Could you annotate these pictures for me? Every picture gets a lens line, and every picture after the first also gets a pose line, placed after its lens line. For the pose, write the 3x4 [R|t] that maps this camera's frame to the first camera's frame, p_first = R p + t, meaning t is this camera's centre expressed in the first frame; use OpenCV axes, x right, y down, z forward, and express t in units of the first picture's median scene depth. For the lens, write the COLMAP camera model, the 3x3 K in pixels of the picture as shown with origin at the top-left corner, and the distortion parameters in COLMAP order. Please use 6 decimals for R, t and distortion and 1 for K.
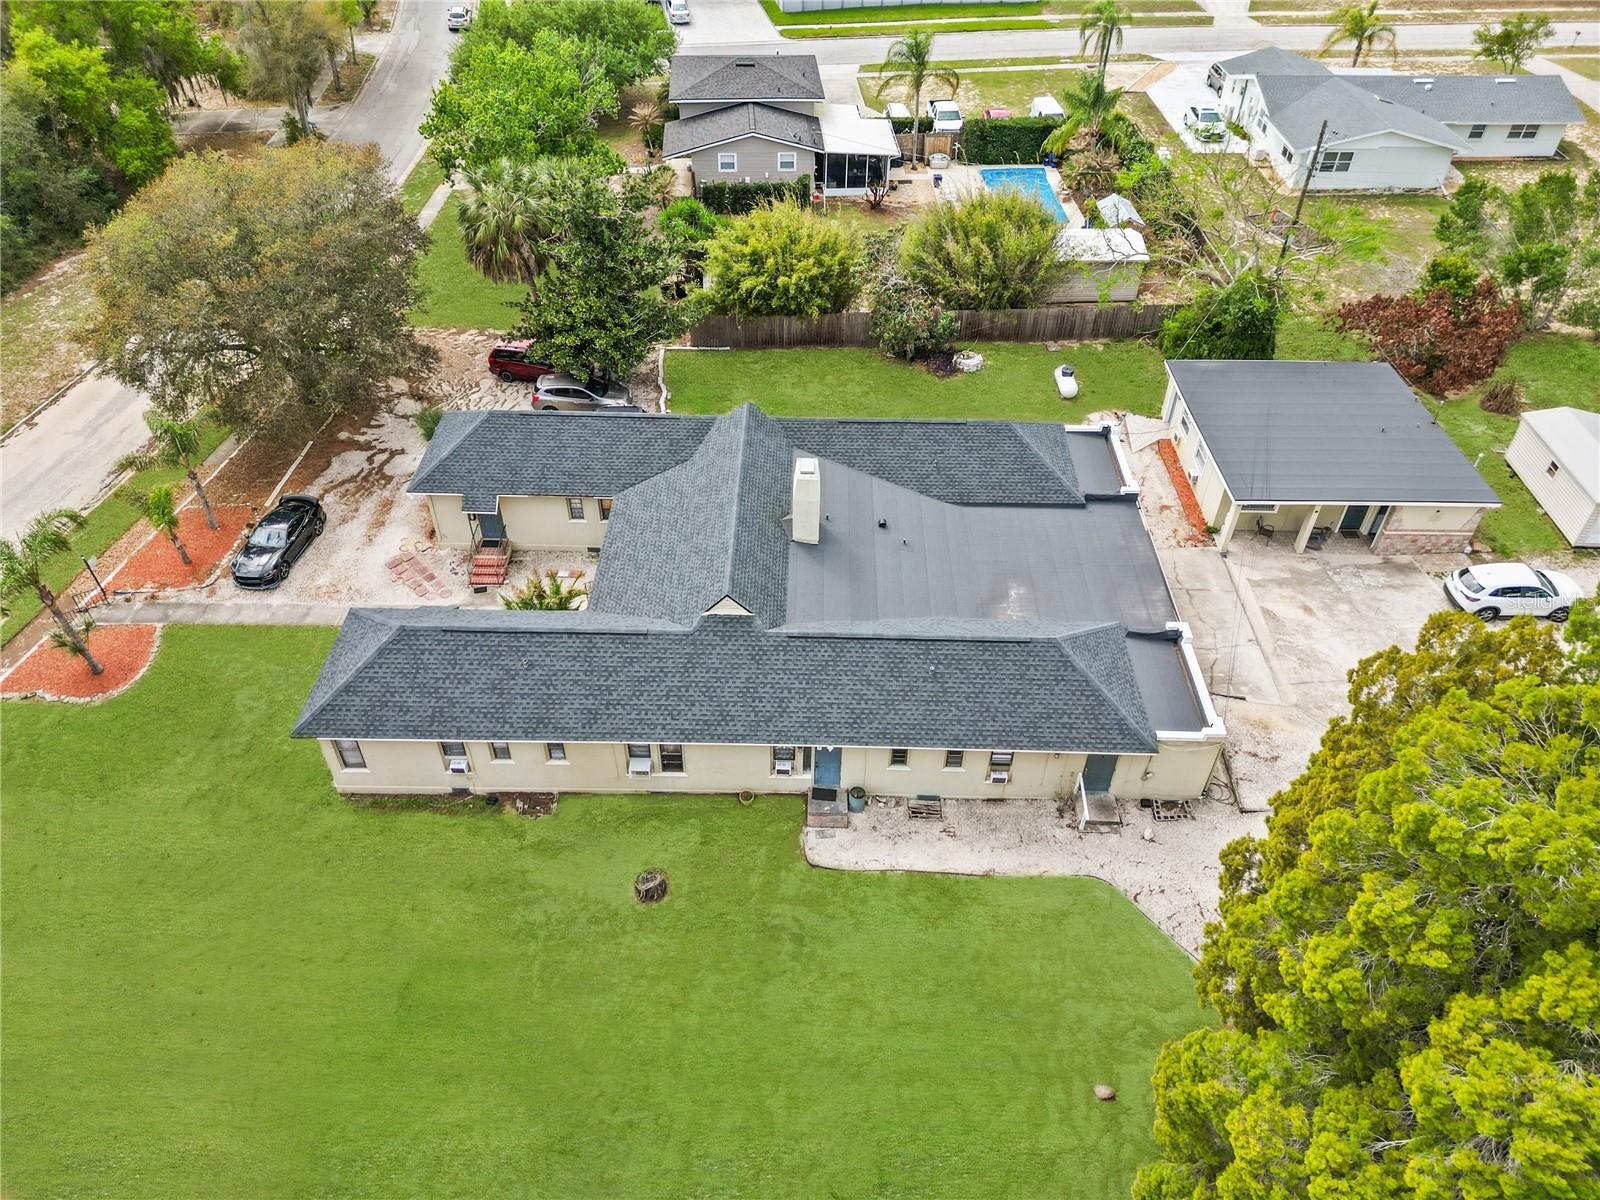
lens RADIAL K [[1145.3, 0, 799.1], [0, 1145.3, 573.2], [0, 0, 1]] dist [0.074259, -0.068296]
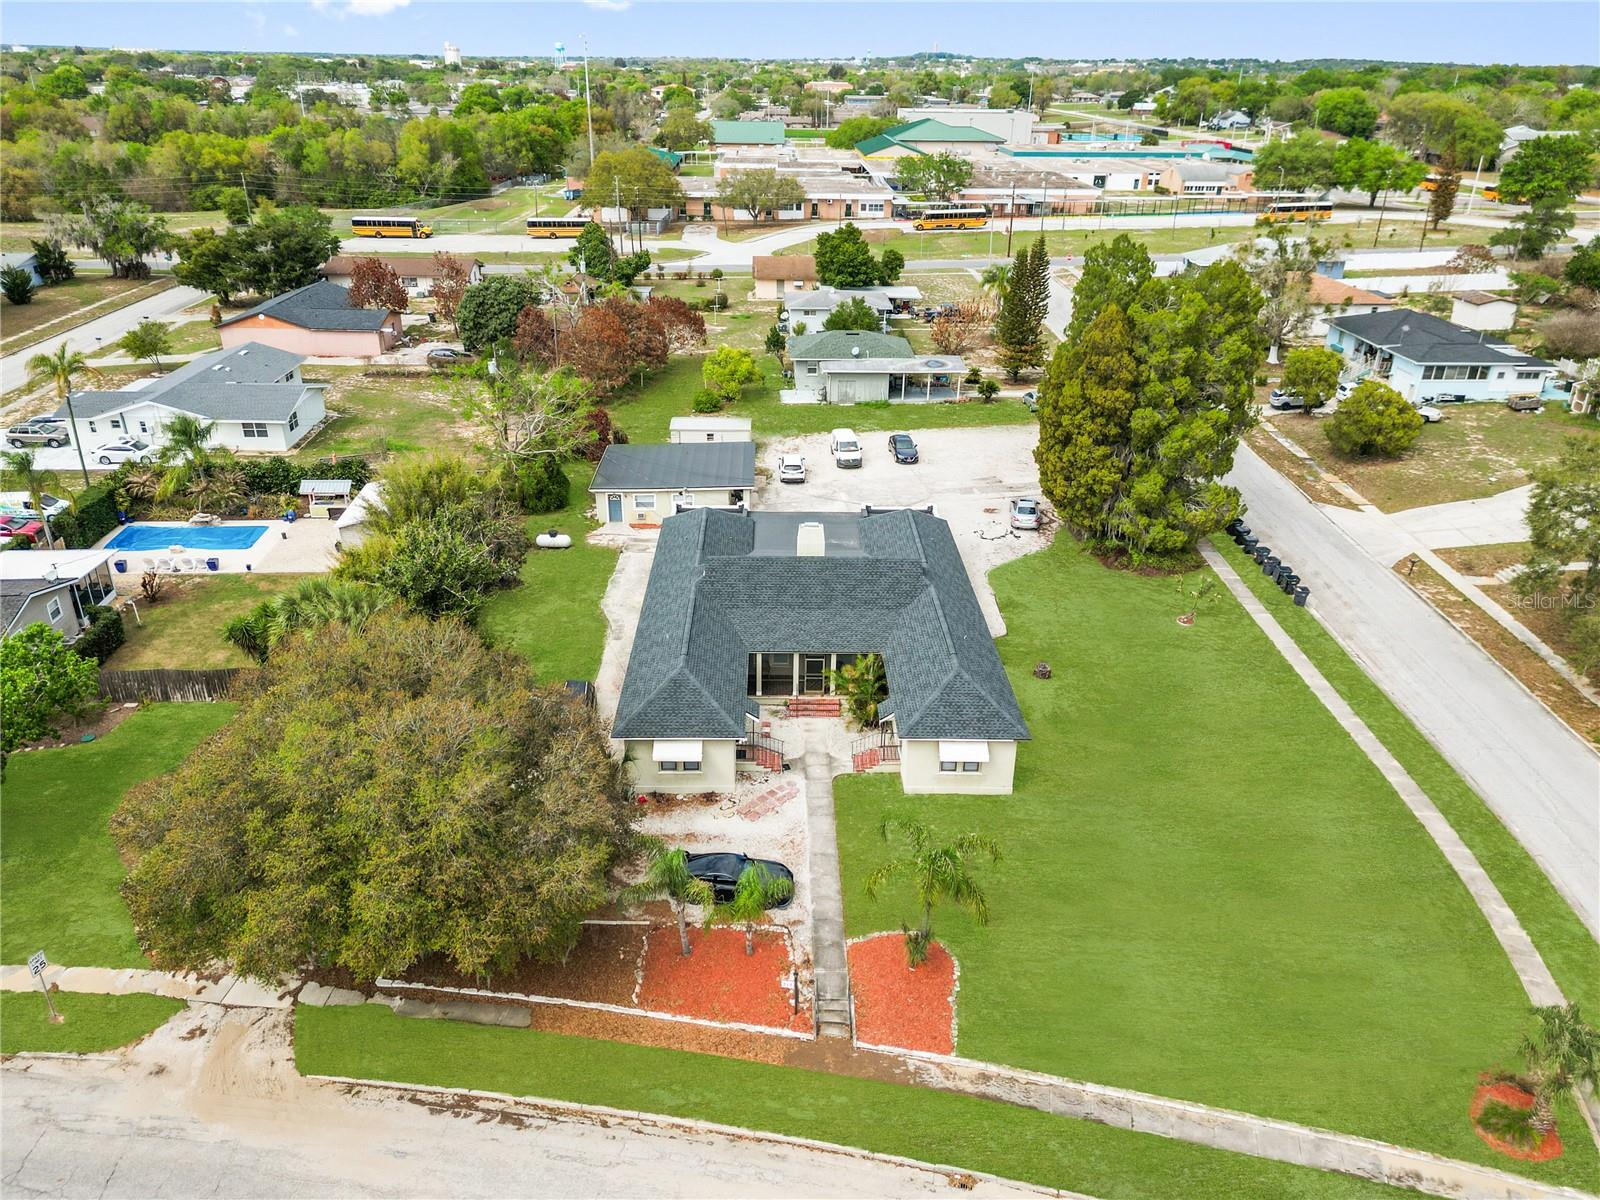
lens RADIAL K [[1121.0, 0, 800.0], [0, 1121.0, 600.0], [0, 0, 1]] dist [0.079354, -0.090952]
pose [[-0.037550, -0.438676, 0.897860, -1.091013], [0.632056, 0.685510, 0.361360, -0.452650], [-0.774012, 0.581067, 0.251527, 0.523219]]
